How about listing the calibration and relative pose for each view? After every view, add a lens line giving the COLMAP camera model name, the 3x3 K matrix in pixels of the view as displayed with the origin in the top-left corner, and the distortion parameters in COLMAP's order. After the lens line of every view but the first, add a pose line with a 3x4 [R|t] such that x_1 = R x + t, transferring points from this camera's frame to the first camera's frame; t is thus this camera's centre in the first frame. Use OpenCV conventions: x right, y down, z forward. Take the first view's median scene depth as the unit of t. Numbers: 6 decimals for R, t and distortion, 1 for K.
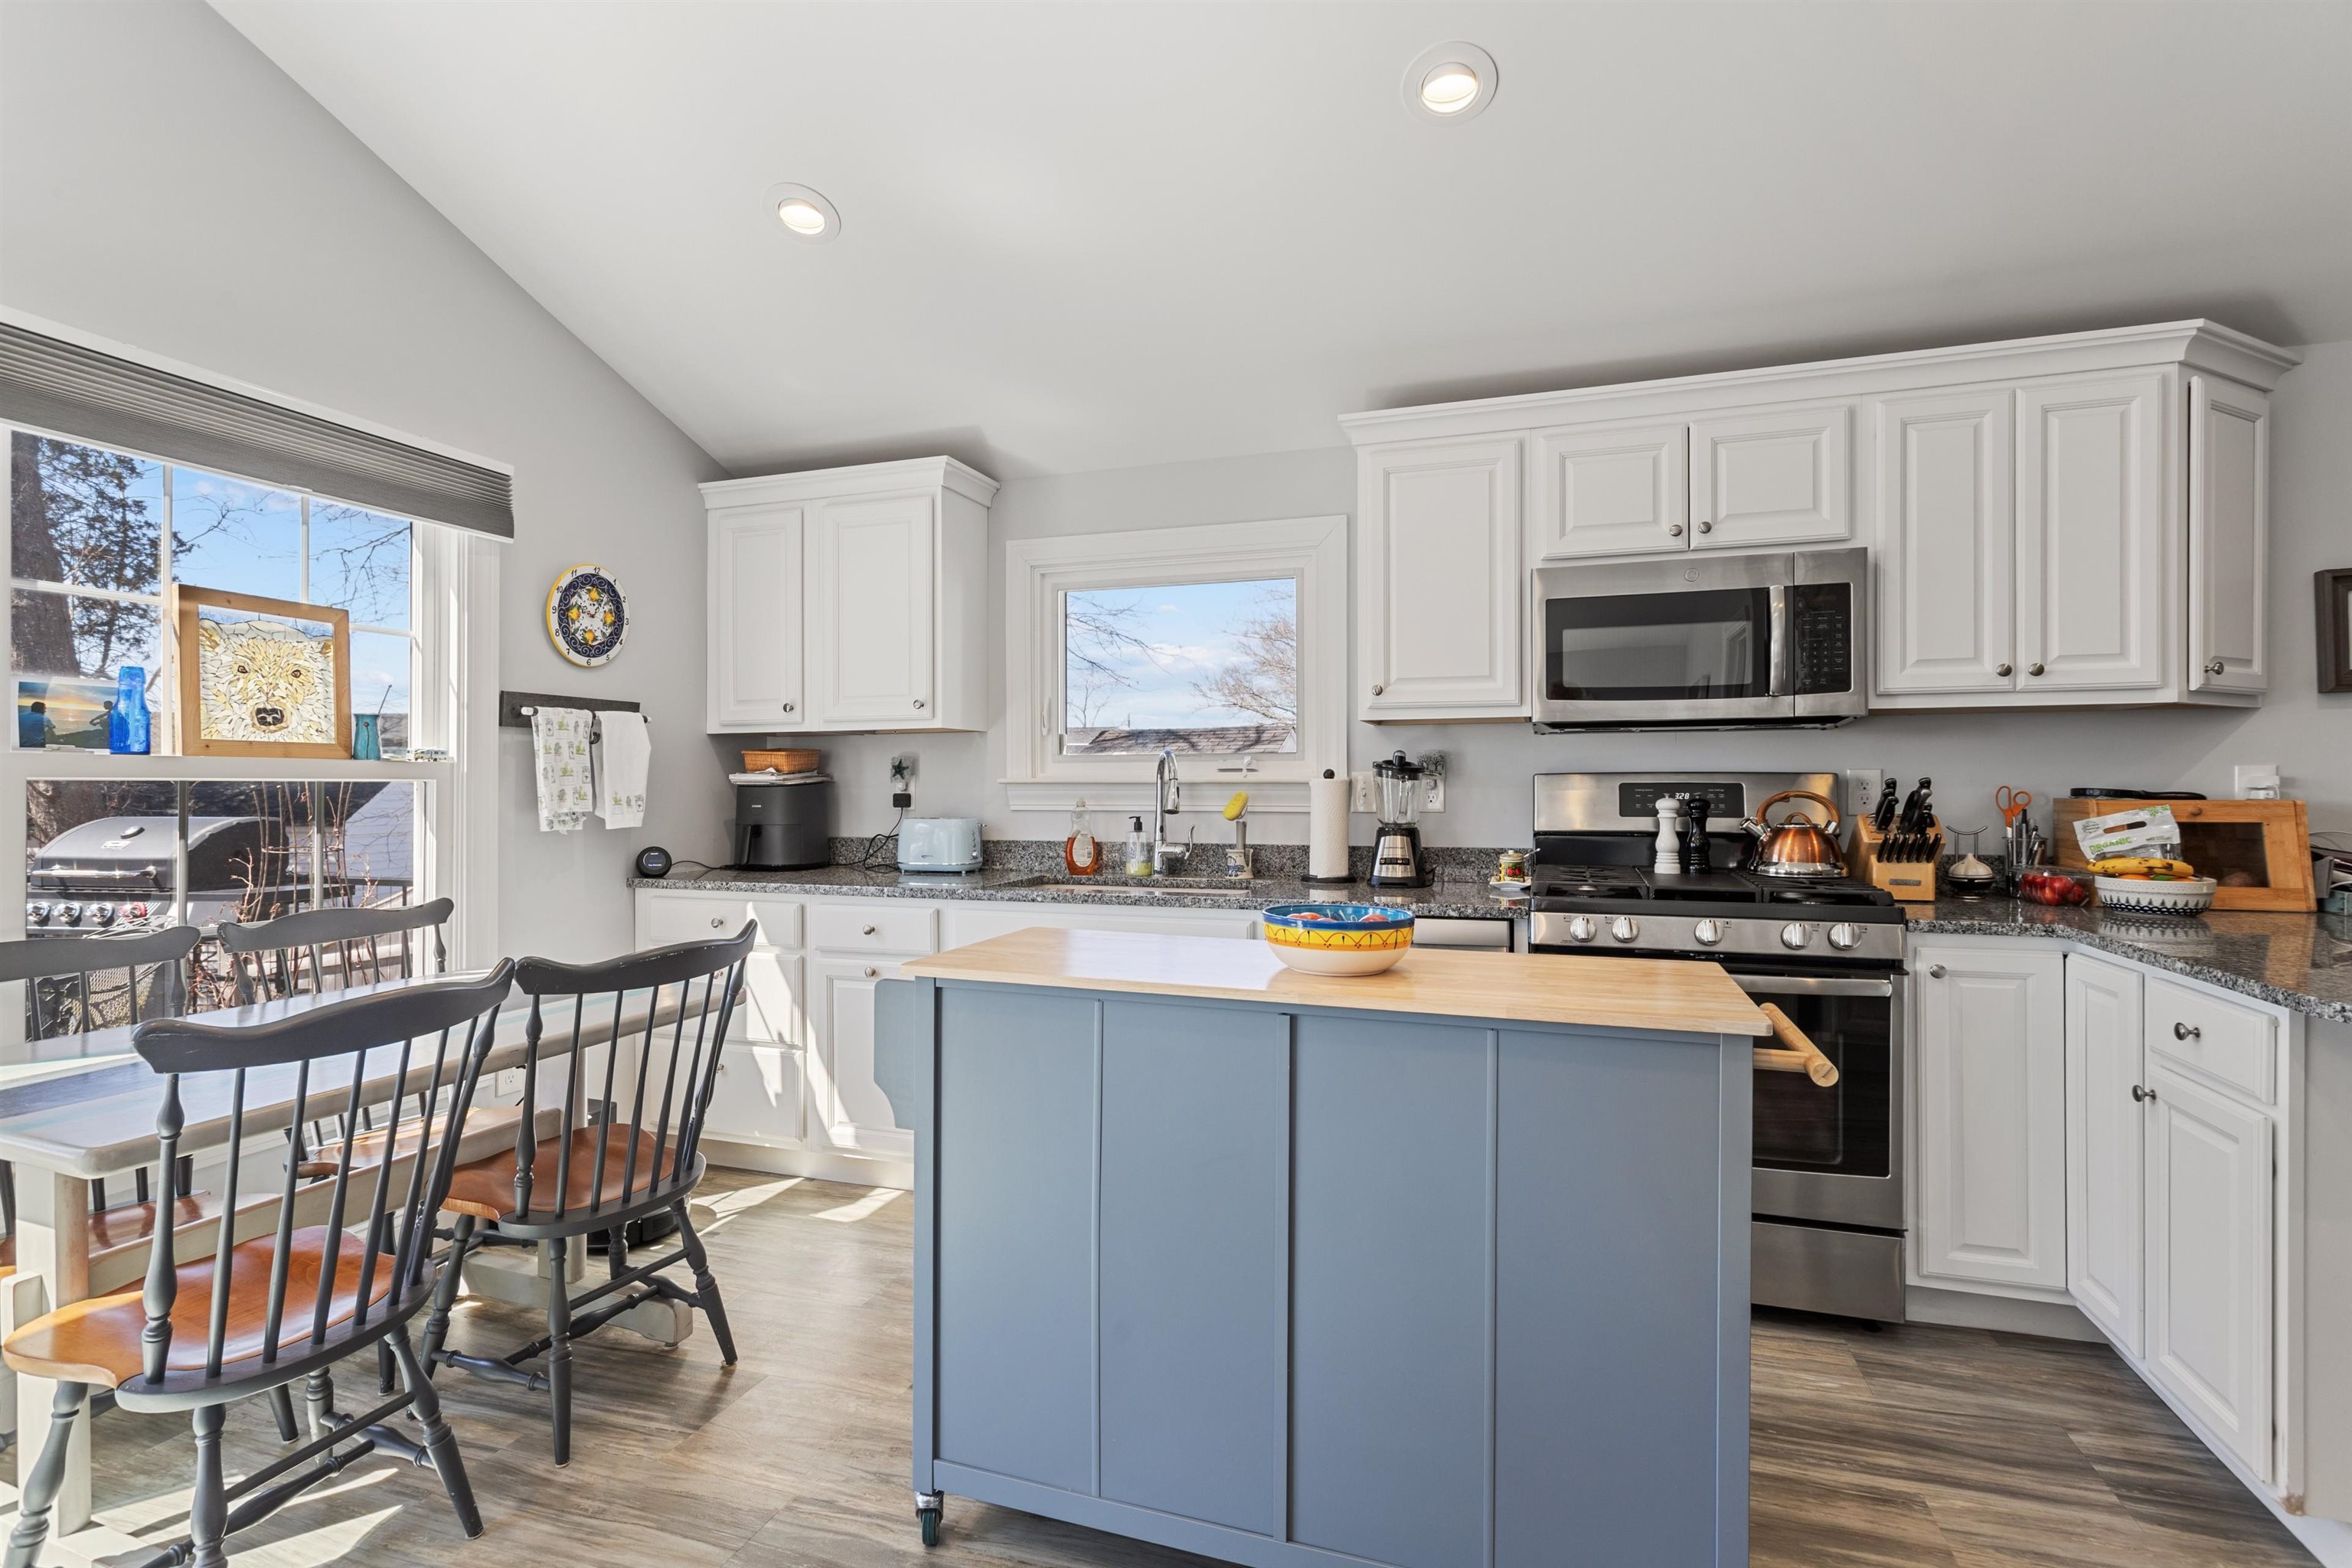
lens RADIAL K [[1136.4, 0, 1176.0], [0, 1136.4, 784.0], [0, 0, 1]] dist [0.000823, 0.000478]
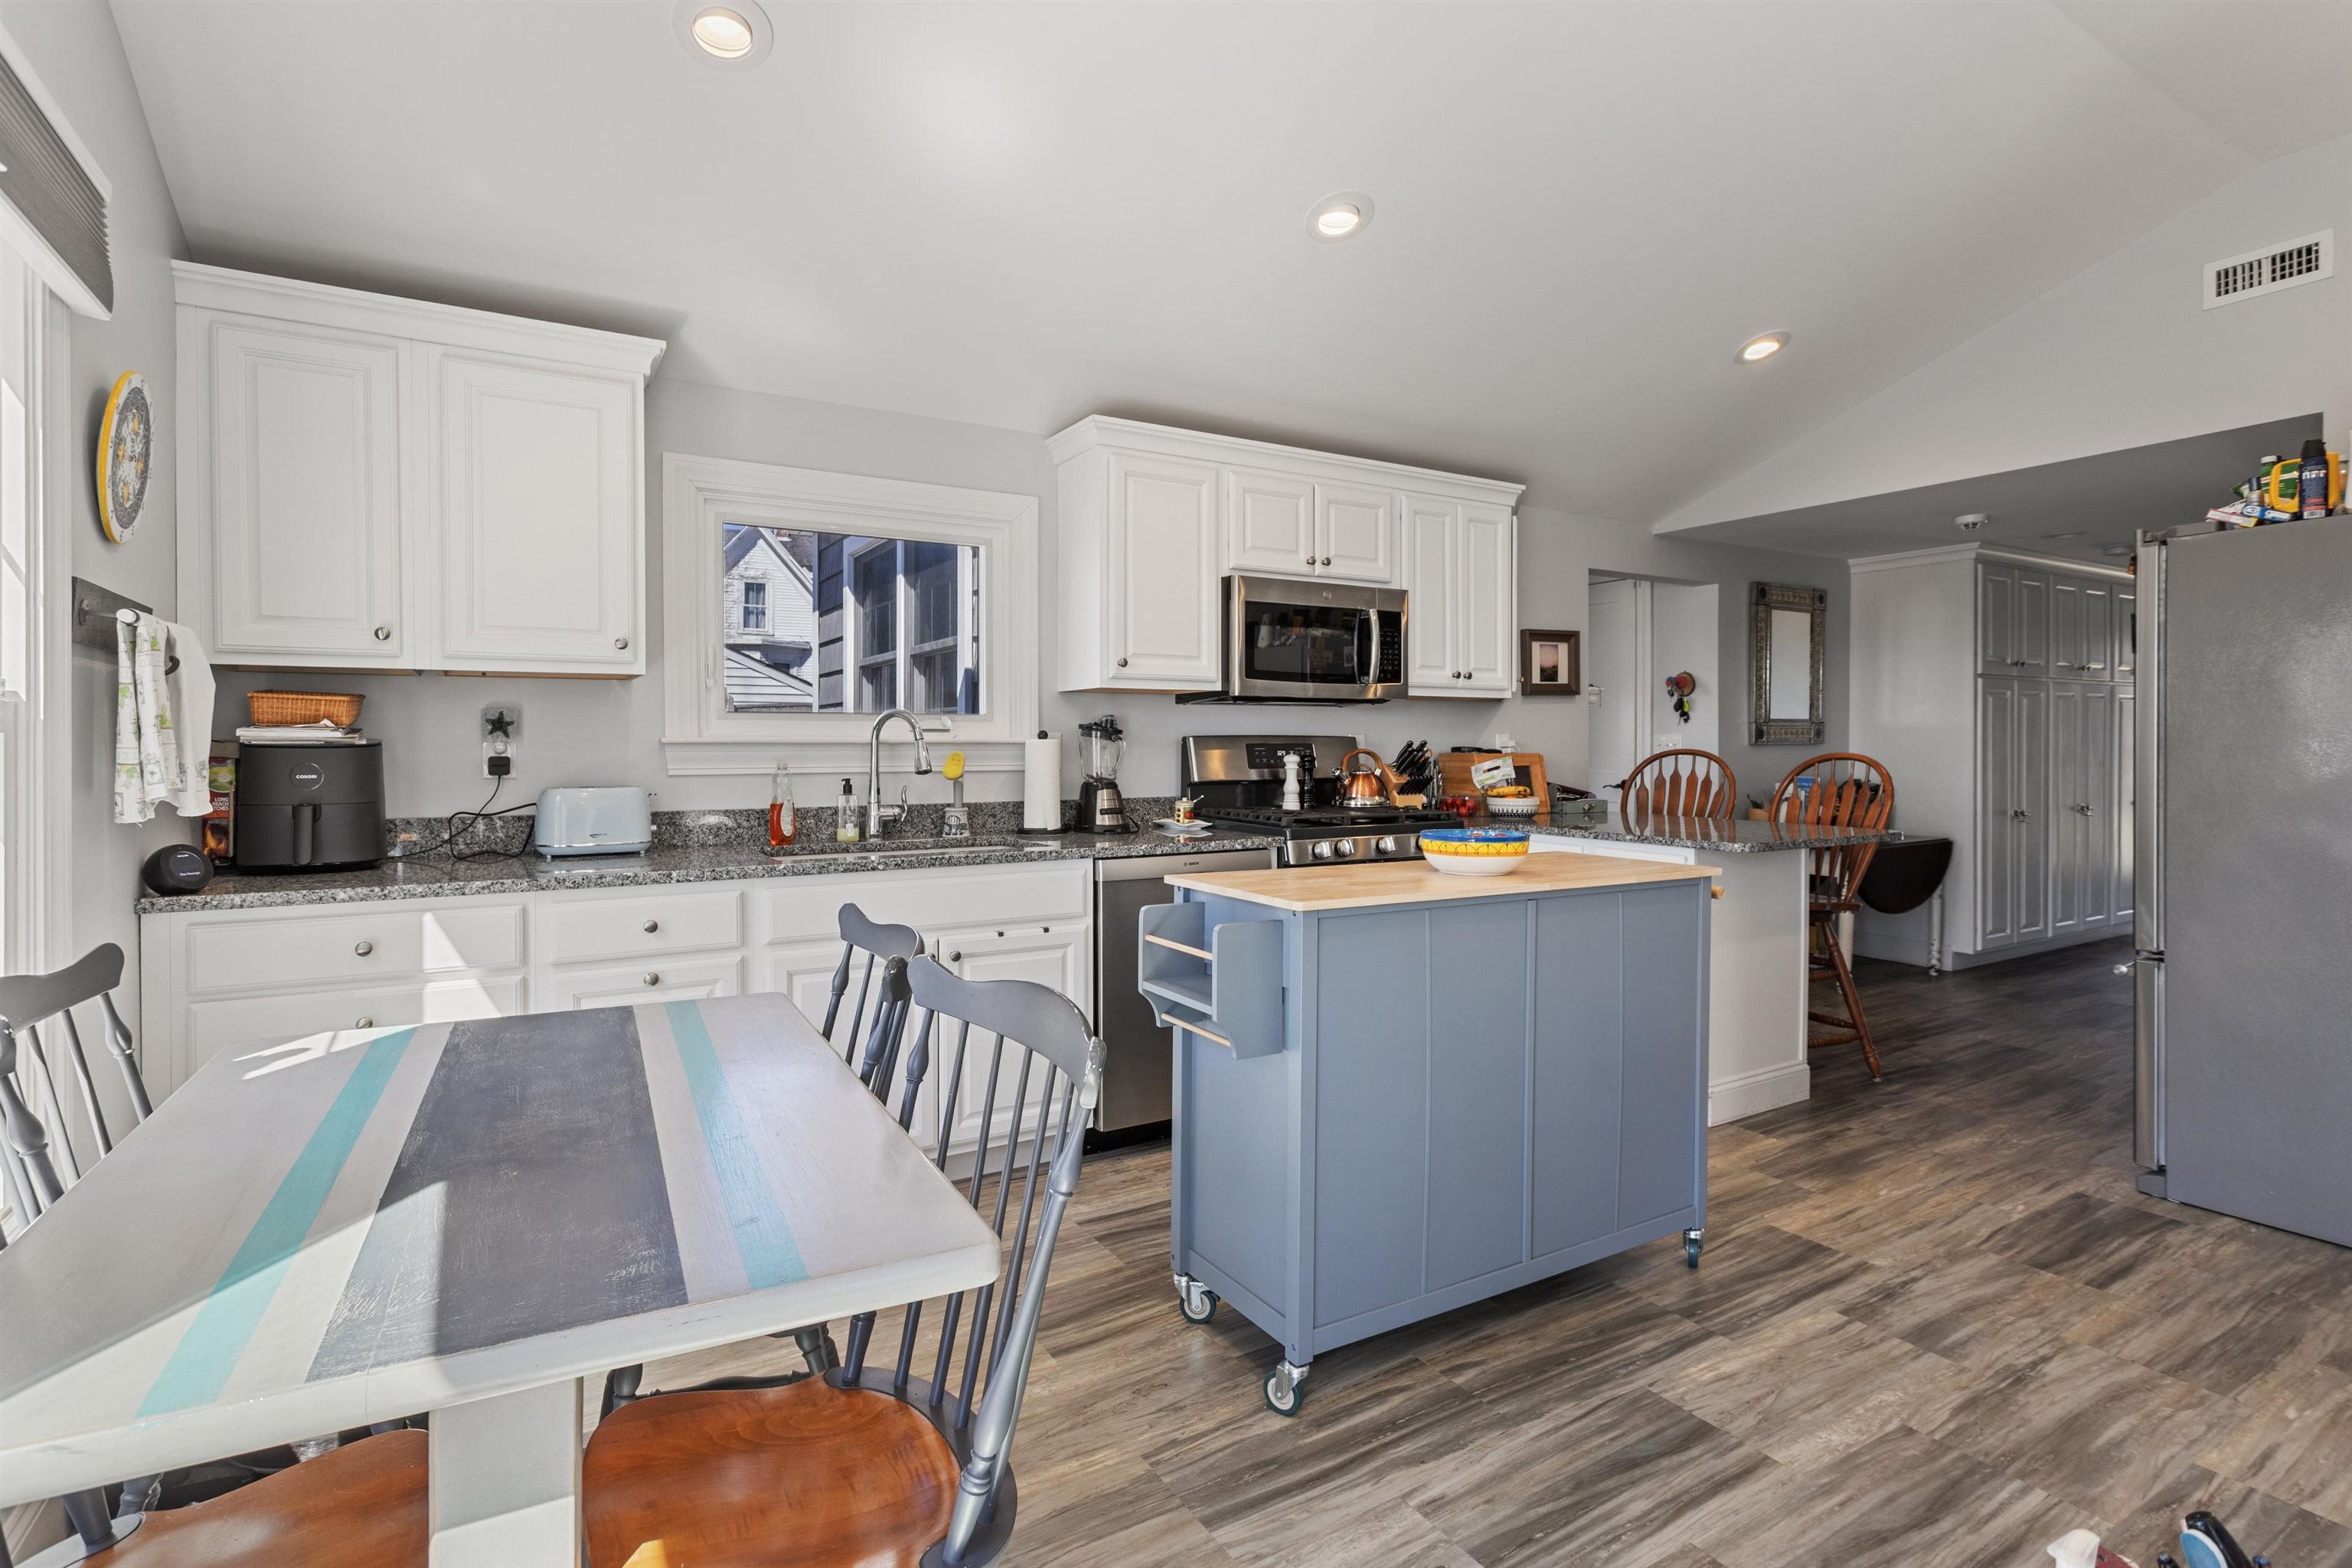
lens RADIAL K [[1125.2, 0, 1176.0], [0, 1125.2, 784.0], [0, 0, 1]] dist [-0.023675, 0.000207]
pose [[0.637520, -0.025123, 0.770024, -0.620119], [0.000974, 0.999494, 0.031803, 0.004040], [-0.770434, -0.019525, 0.637221, 0.215195]]
